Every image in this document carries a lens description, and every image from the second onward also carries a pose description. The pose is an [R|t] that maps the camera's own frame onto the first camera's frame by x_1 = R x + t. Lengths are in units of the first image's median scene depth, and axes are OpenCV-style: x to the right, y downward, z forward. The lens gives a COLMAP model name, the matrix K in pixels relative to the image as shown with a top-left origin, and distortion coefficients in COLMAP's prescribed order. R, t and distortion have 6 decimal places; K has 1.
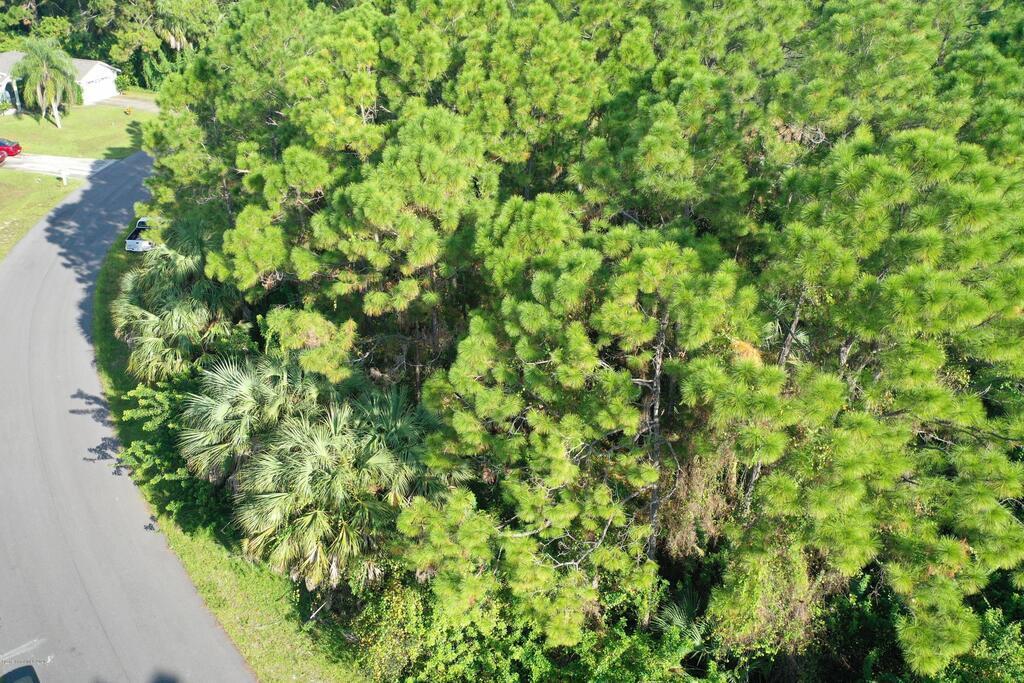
lens RADIAL K [[812.9, 0, 512.0], [0, 812.9, 341.5], [0, 0, 1]] dist [0.002253, 0.005518]
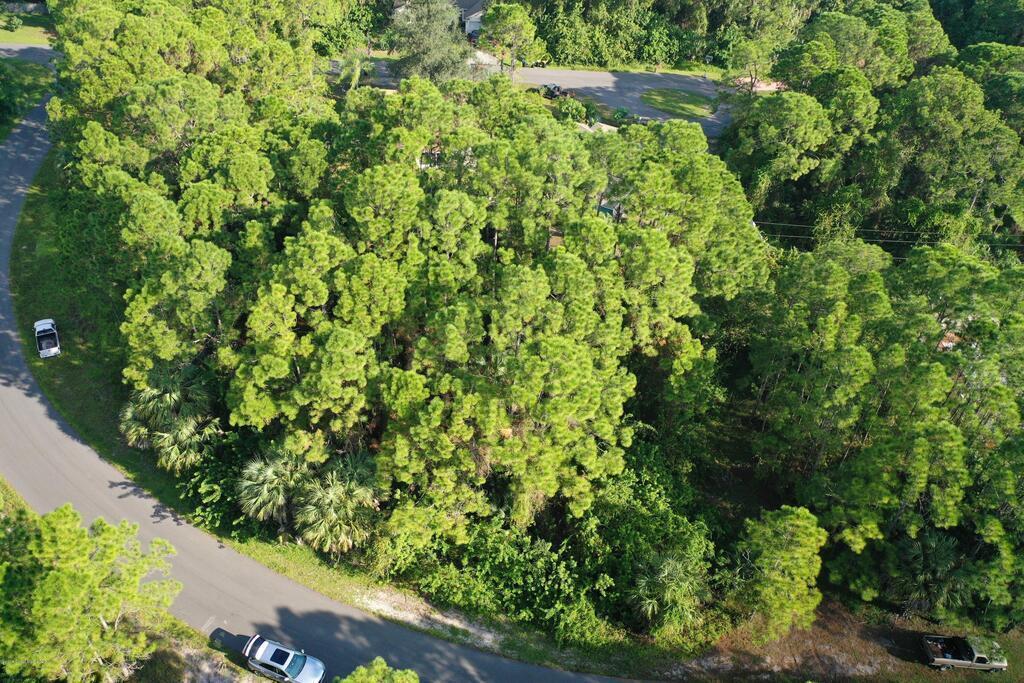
lens RADIAL K [[812.9, 0, 512.0], [0, 812.9, 341.5], [0, 0, 1]] dist [0.002253, 0.005518]
pose [[0.916544, -0.269564, 0.295436, -0.301177], [0.193563, 0.945421, 0.262130, -0.696007], [-0.349972, -0.183068, 0.918698, -1.051892]]
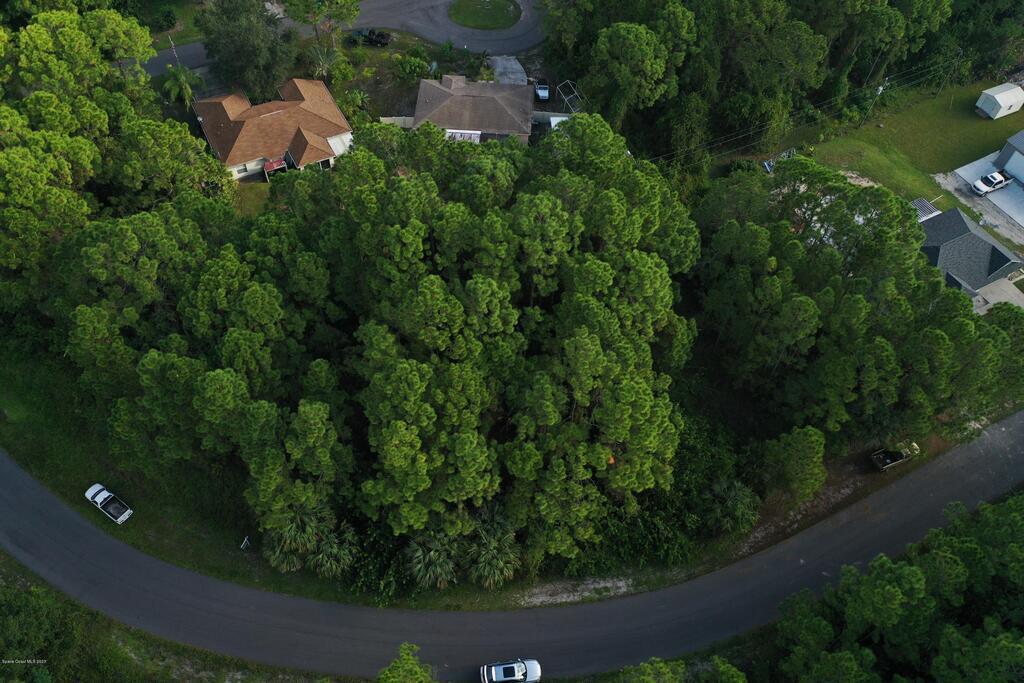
lens RADIAL K [[815.4, 0, 512.0], [0, 815.4, 341.5], [0, 0, 1]] dist [0.010464, 0.004253]
pose [[0.649453, -0.642544, 0.406629, -0.819638], [0.371282, 0.734637, 0.567854, -1.859903], [-0.663596, -0.217821, 0.715677, -0.874241]]
